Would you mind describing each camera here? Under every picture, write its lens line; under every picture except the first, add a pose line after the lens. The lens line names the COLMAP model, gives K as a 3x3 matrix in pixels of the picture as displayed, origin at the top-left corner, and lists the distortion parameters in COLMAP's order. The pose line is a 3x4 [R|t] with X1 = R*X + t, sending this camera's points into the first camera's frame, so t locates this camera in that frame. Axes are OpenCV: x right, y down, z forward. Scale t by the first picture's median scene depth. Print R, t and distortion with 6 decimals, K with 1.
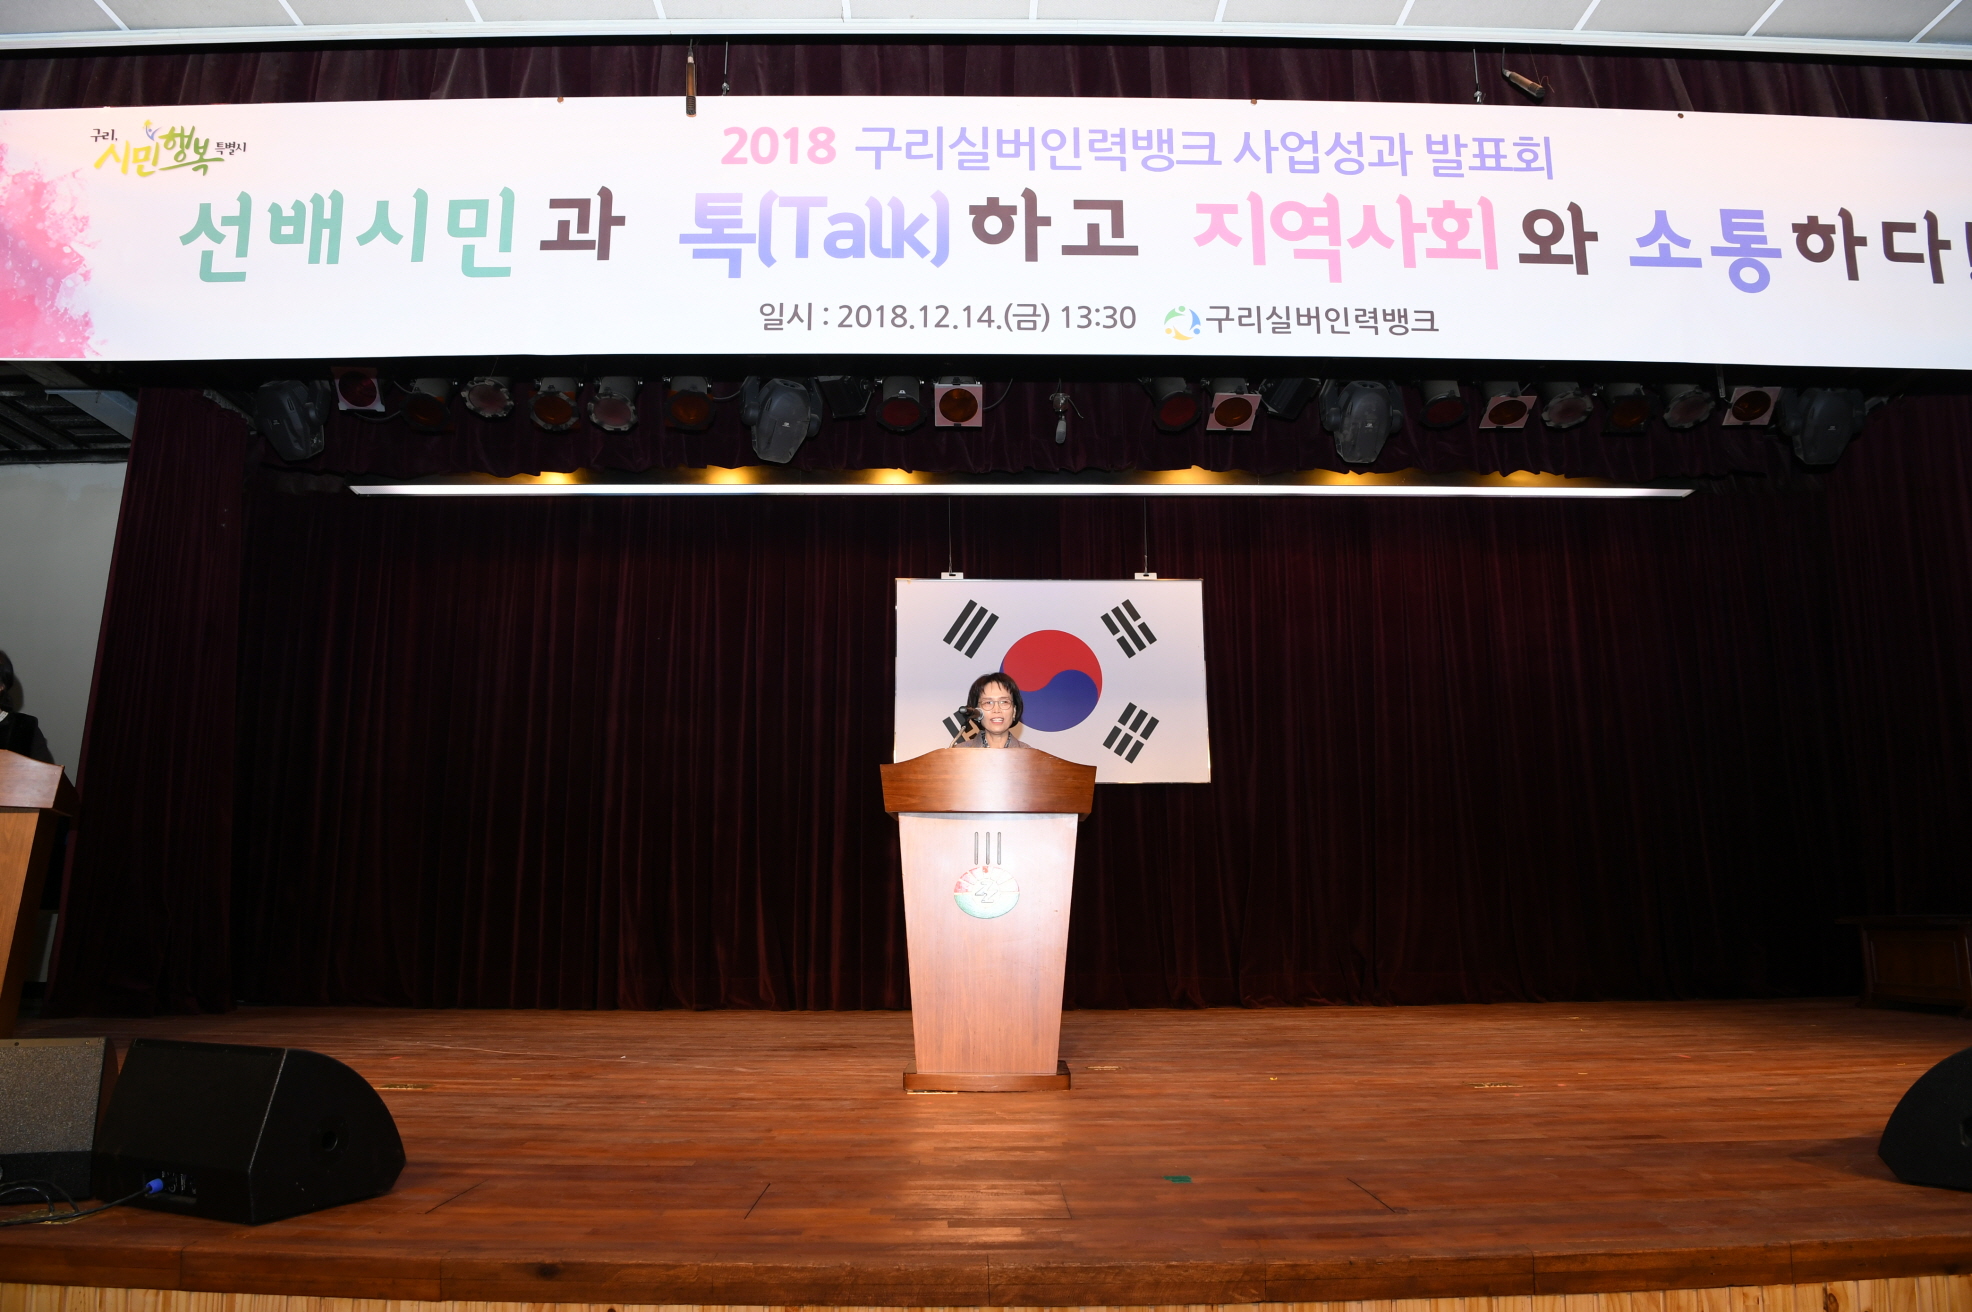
lens RADIAL K [[1356.6, 0, 984.1], [0, 1356.6, 655.3], [0, 0, 1]] dist [-0.071384, 0.008654]
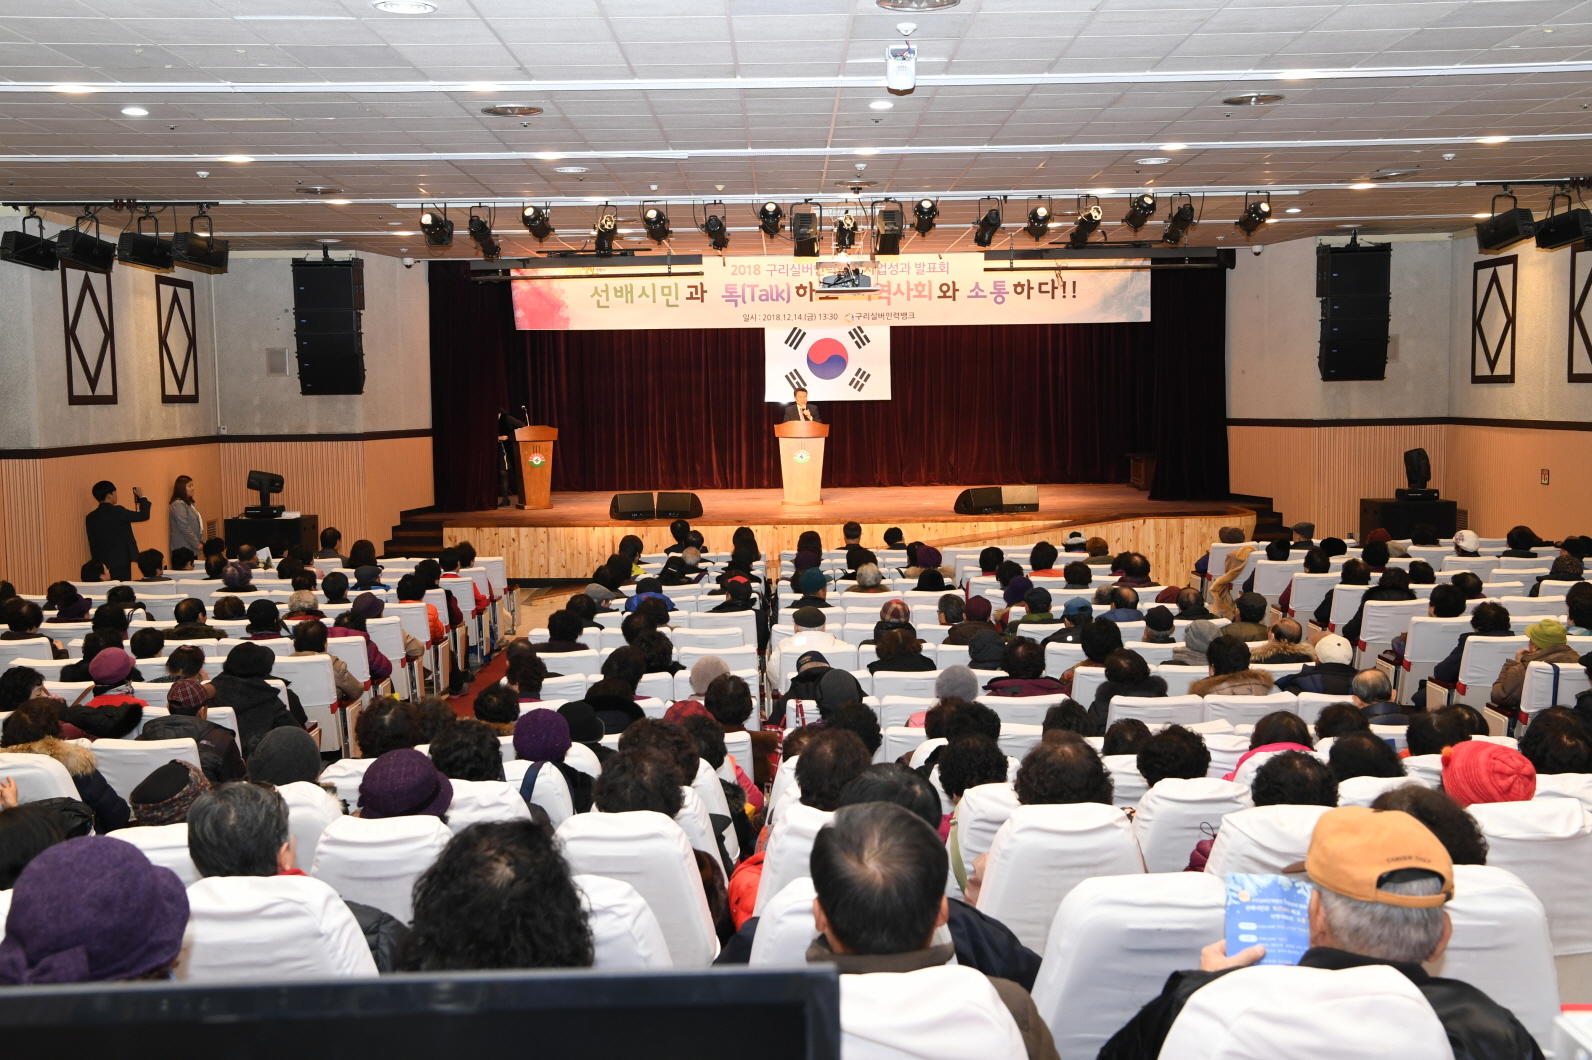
lens RADIAL K [[1657.8, 0, 800.7], [0, 1657.8, 530.7], [0, 0, 1]] dist [0.061794, 0.000000]
pose [[0.999932, -0.010298, -0.005413, 0.022121], [0.011383, 0.962182, 0.272171, -0.893045], [0.002406, -0.272214, 0.962234, -3.550644]]
